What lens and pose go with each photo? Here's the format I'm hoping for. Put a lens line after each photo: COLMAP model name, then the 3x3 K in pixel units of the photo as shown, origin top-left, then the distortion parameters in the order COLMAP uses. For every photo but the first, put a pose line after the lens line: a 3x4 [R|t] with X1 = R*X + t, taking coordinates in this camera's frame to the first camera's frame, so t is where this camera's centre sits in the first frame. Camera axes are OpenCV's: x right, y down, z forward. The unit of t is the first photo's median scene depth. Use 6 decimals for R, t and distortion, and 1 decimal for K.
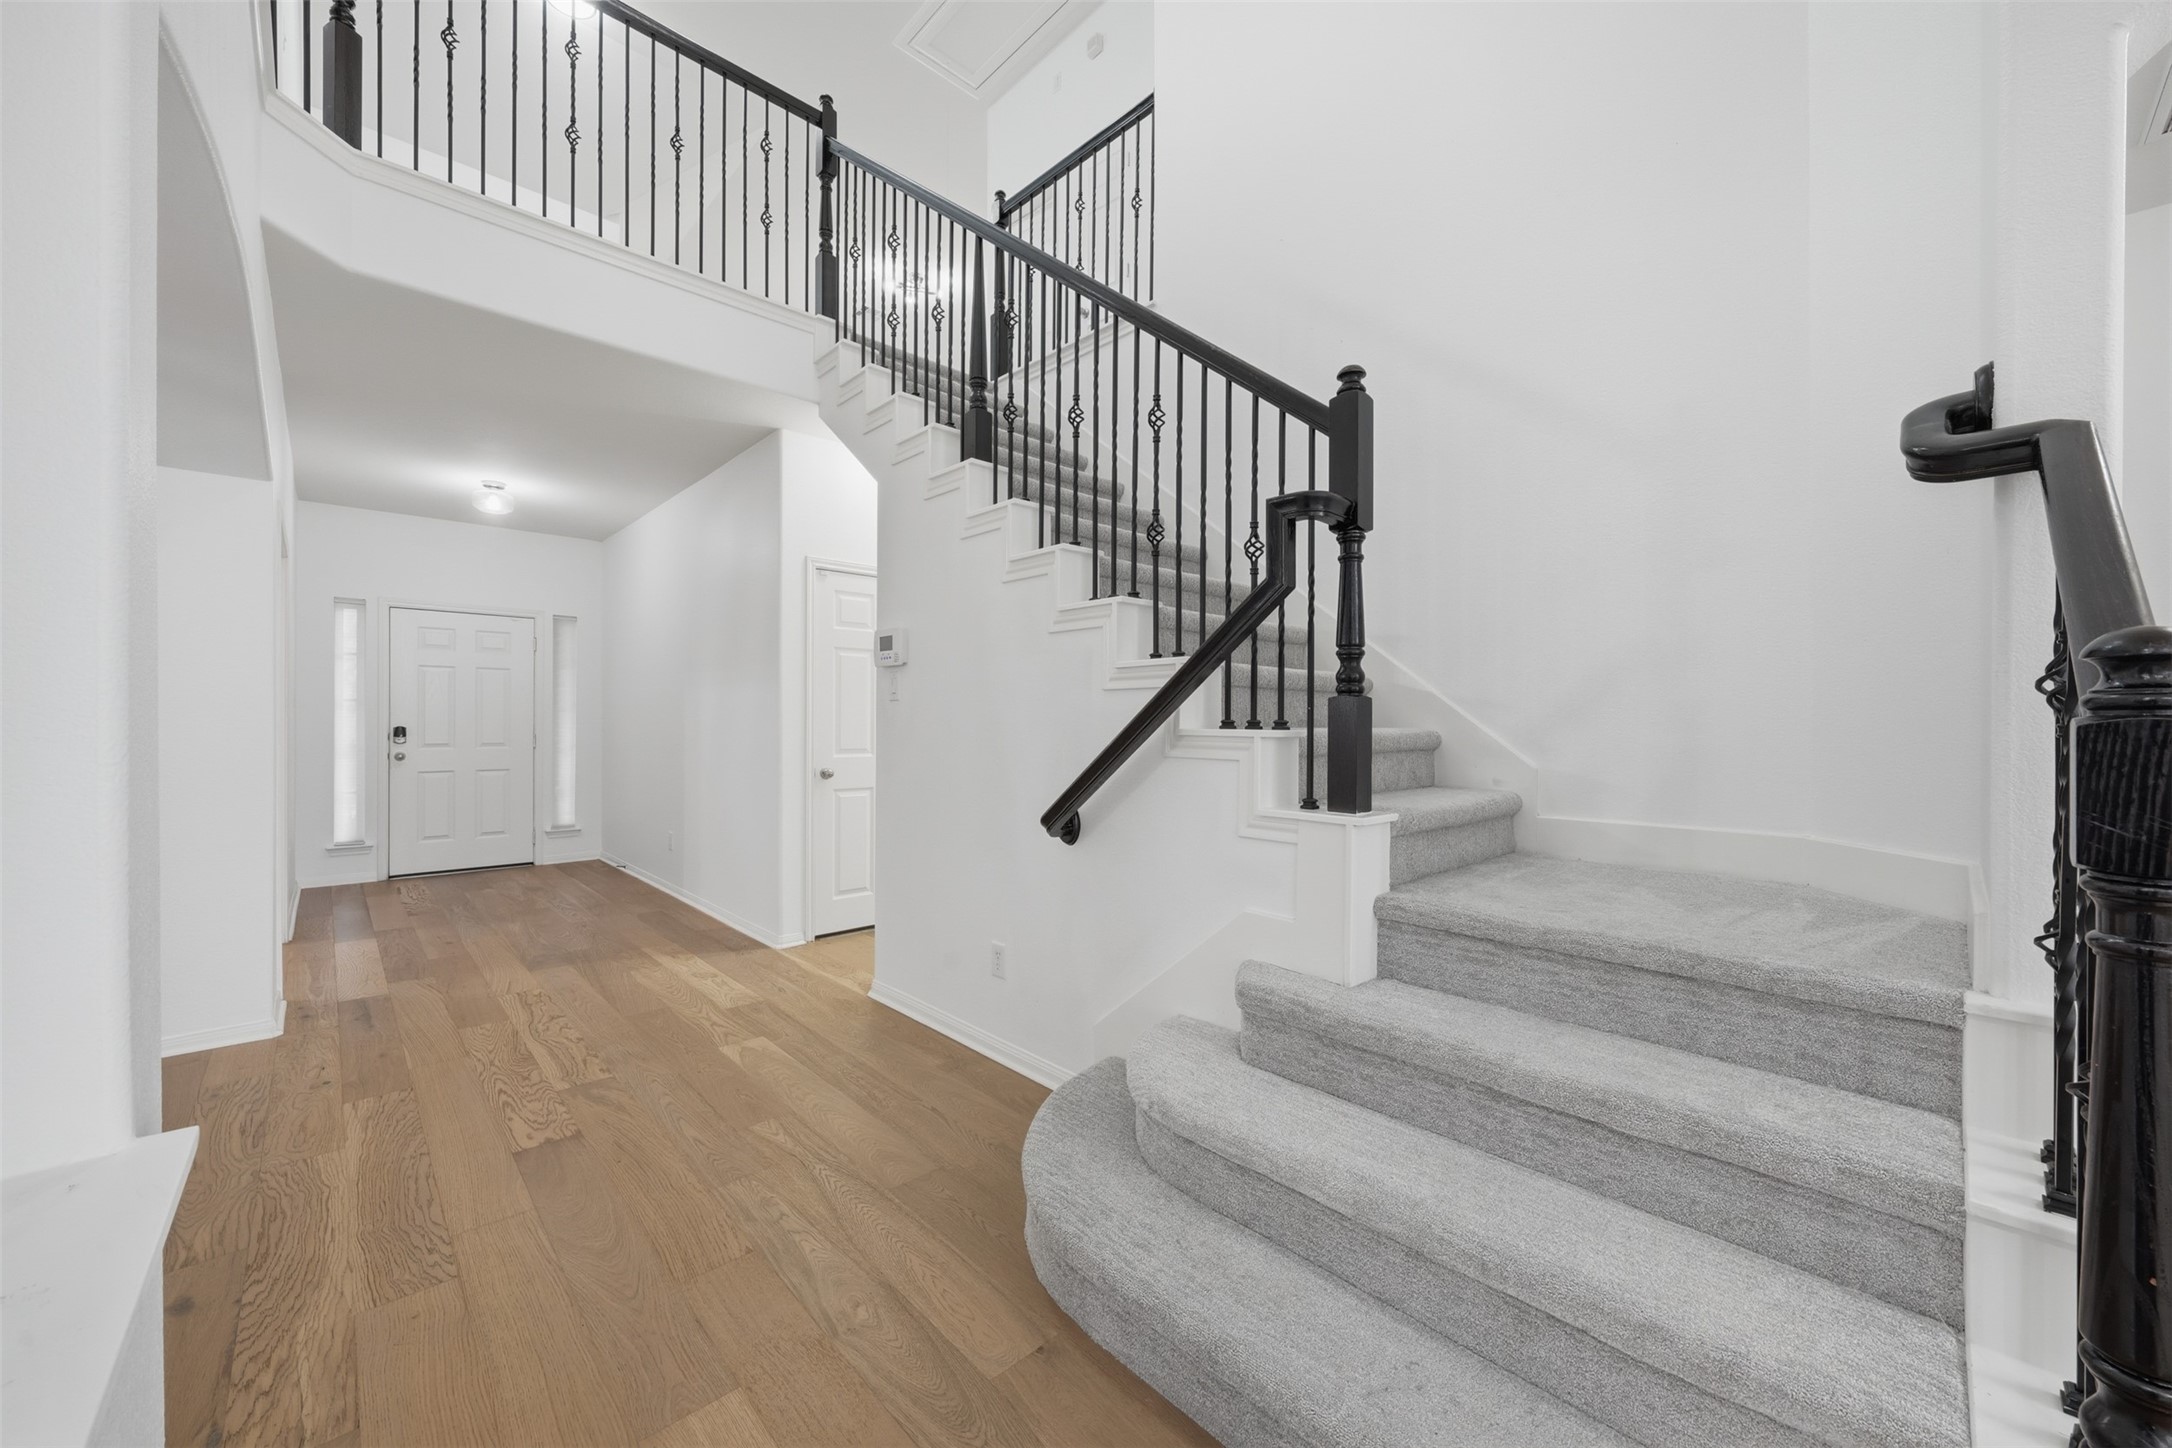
lens RADIAL K [[835.5, 0, 1103.6], [0, 835.5, 725.1], [0, 0, 1]] dist [-0.001136, 0.000728]
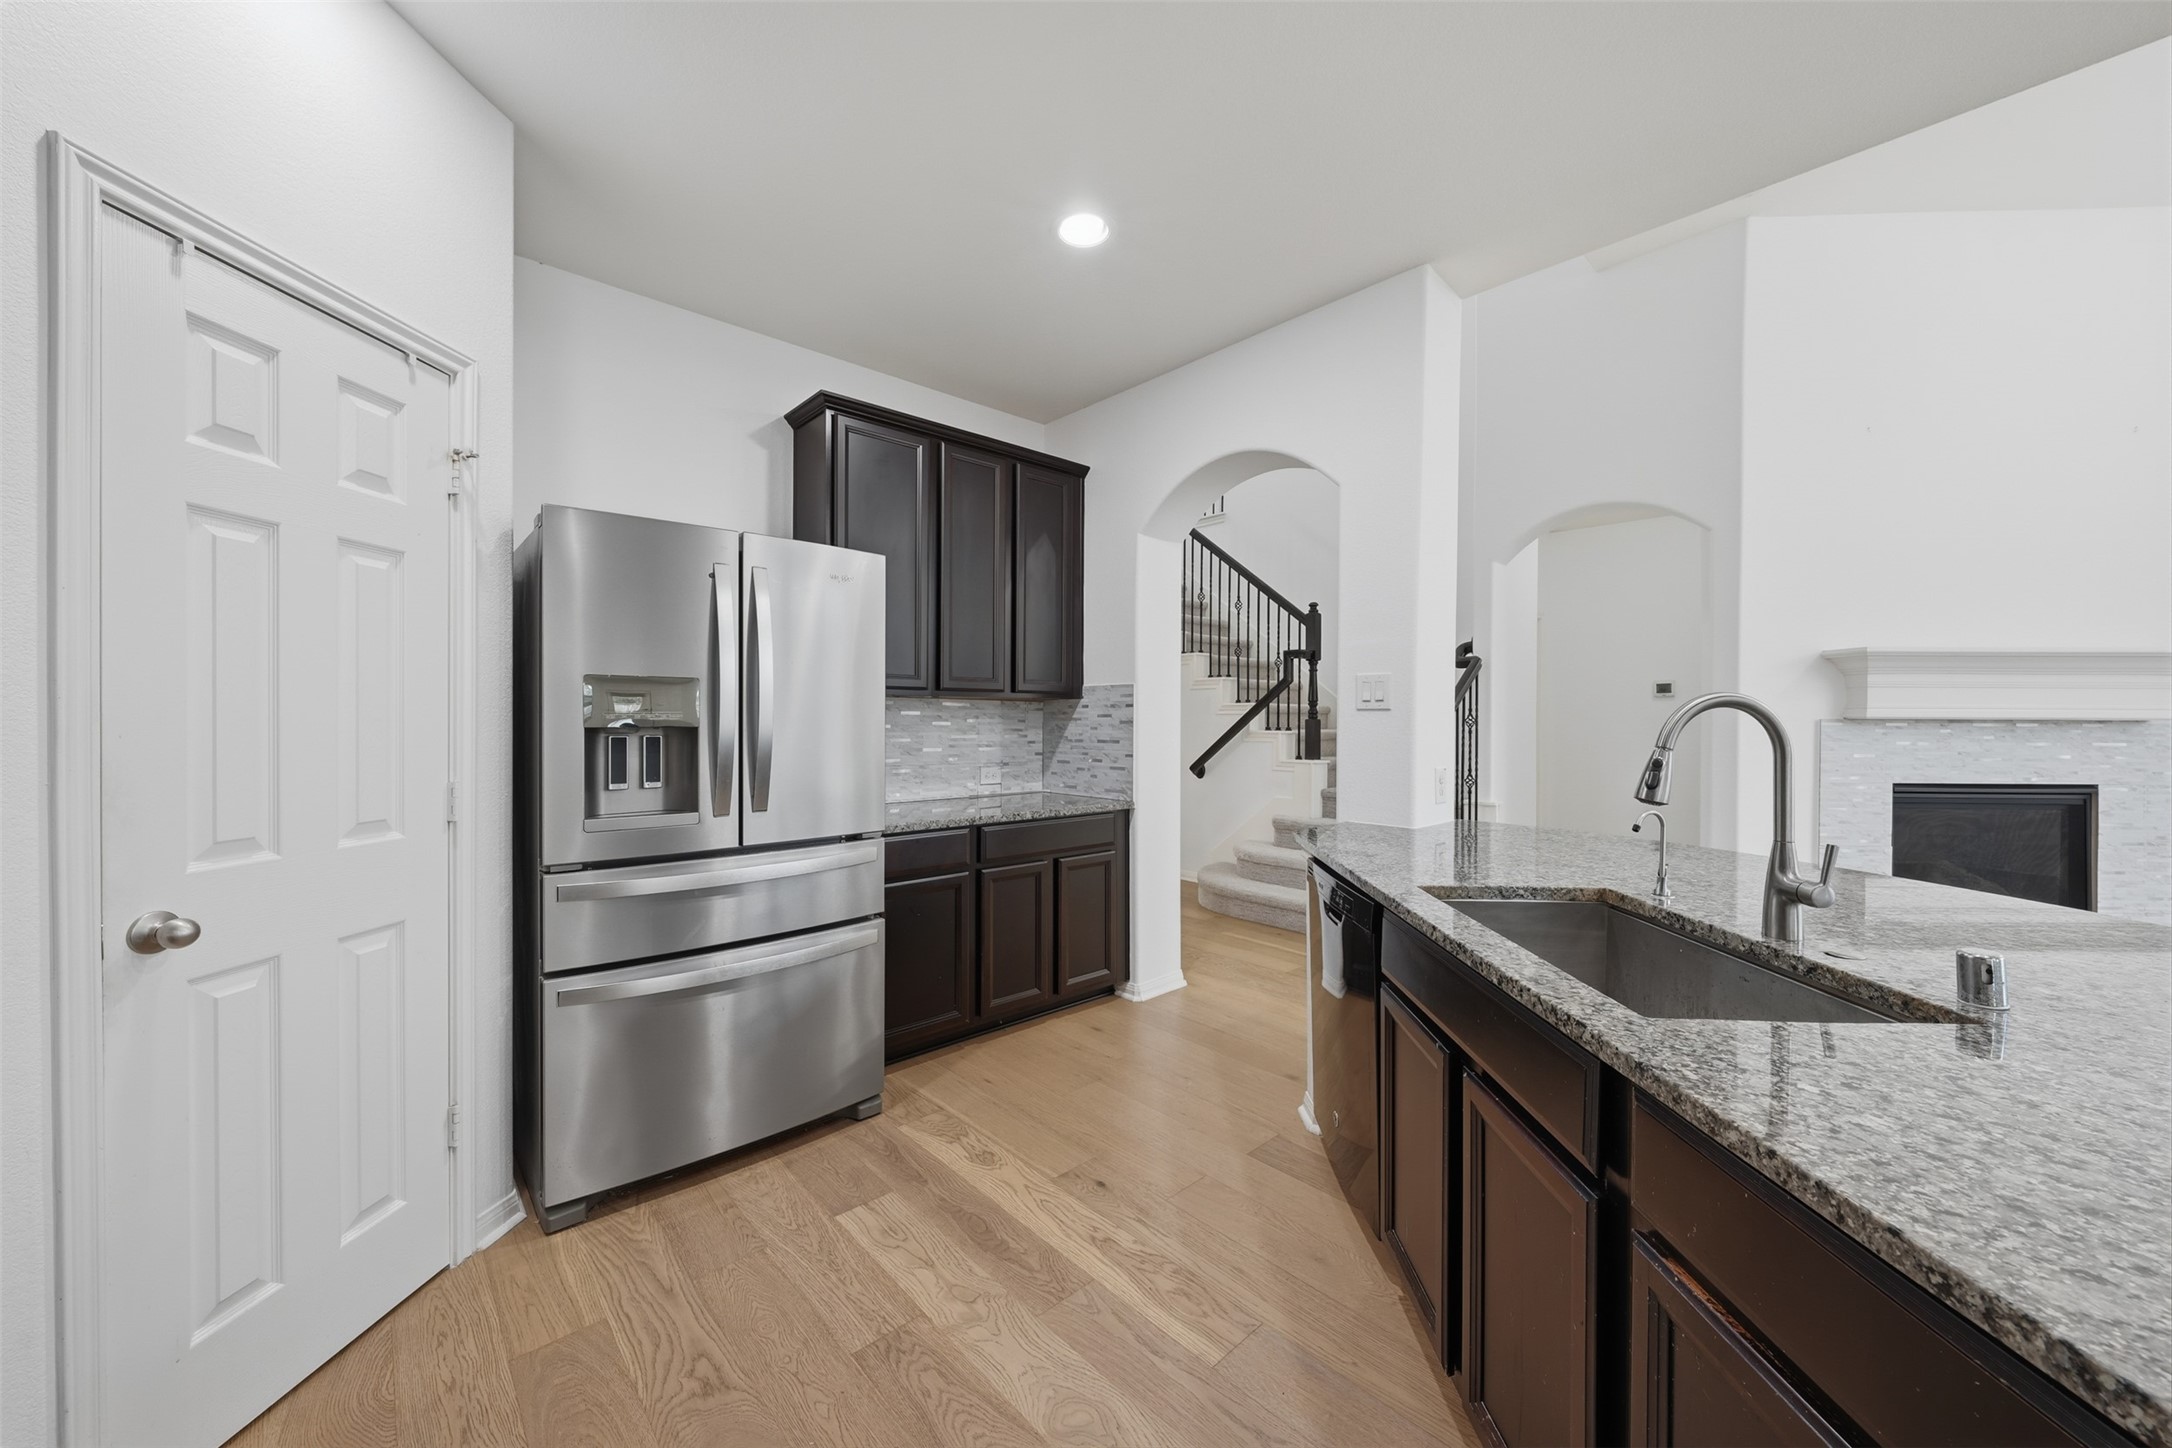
lens RADIAL K [[795.2, 0, 1103.9], [0, 795.2, 721.6], [0, 0, 1]] dist [-0.000935, -0.000012]
pose [[0.999963, 0.000144, -0.008619, -0.343111], [-0.000141, 1.000000, 0.000395, -0.023619], [0.008619, -0.000394, 0.999963, -1.494359]]
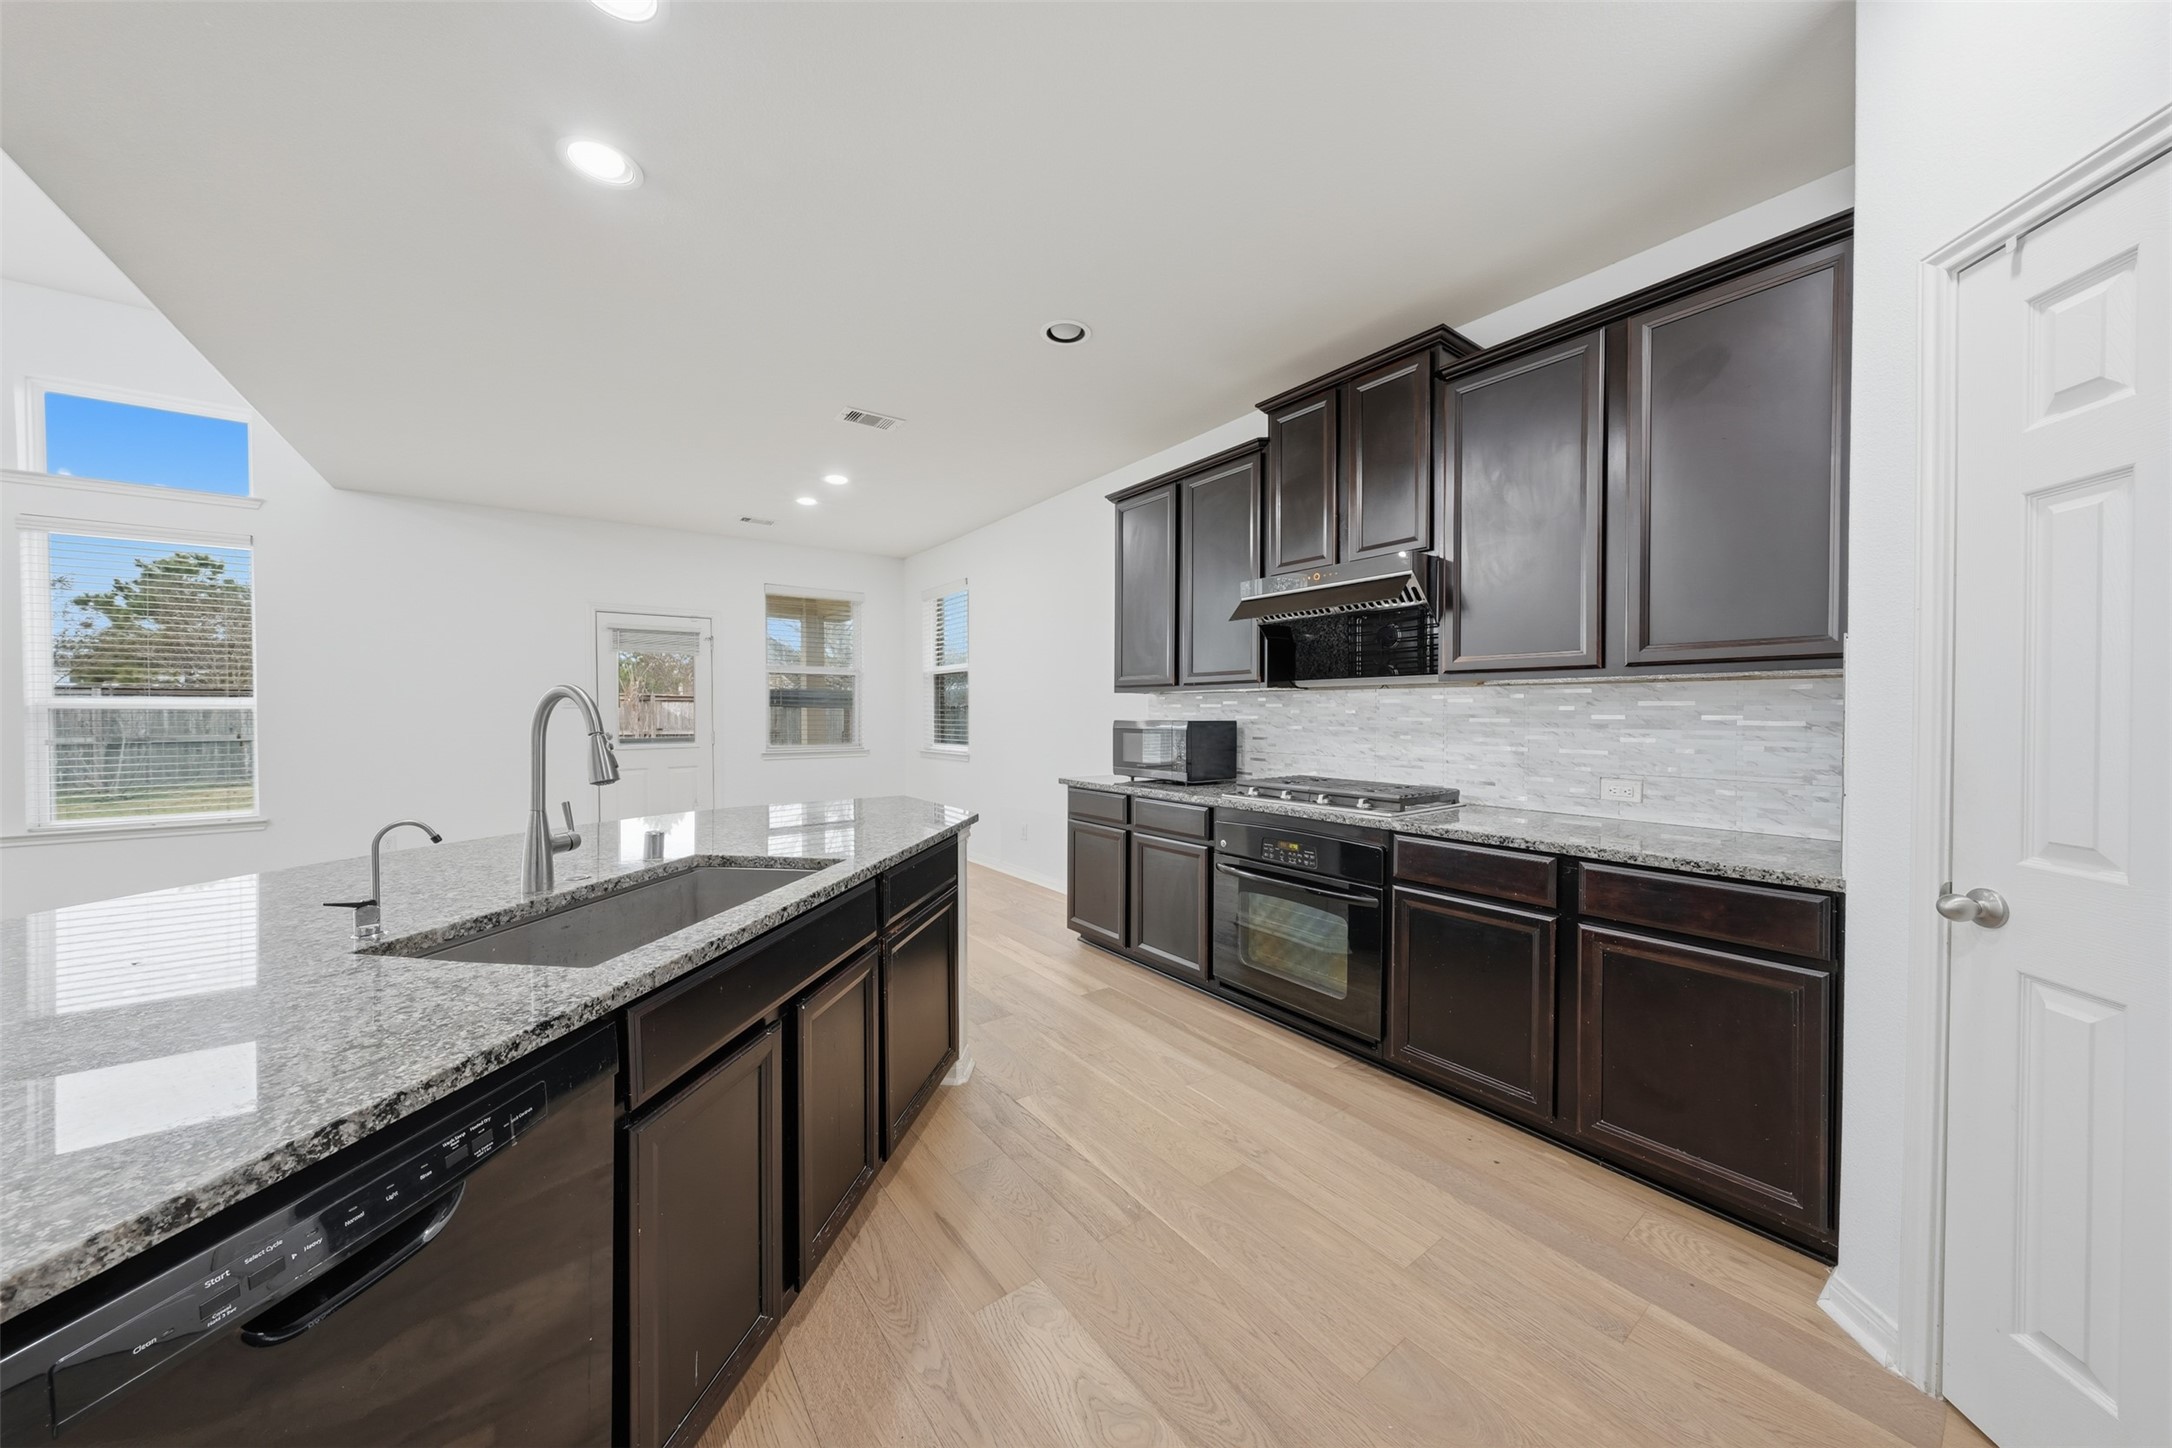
lens RADIAL K [[734.8, 0, 1093.2], [0, 734.8, 725.7], [0, 0, 1]] dist [-0.002624, -0.000073]
pose [[-0.993258, -0.005504, 0.115797, -0.405174], [-0.002799, 0.999720, 0.023508, -0.024688], [-0.115894, 0.023025, -0.992995, -0.340939]]
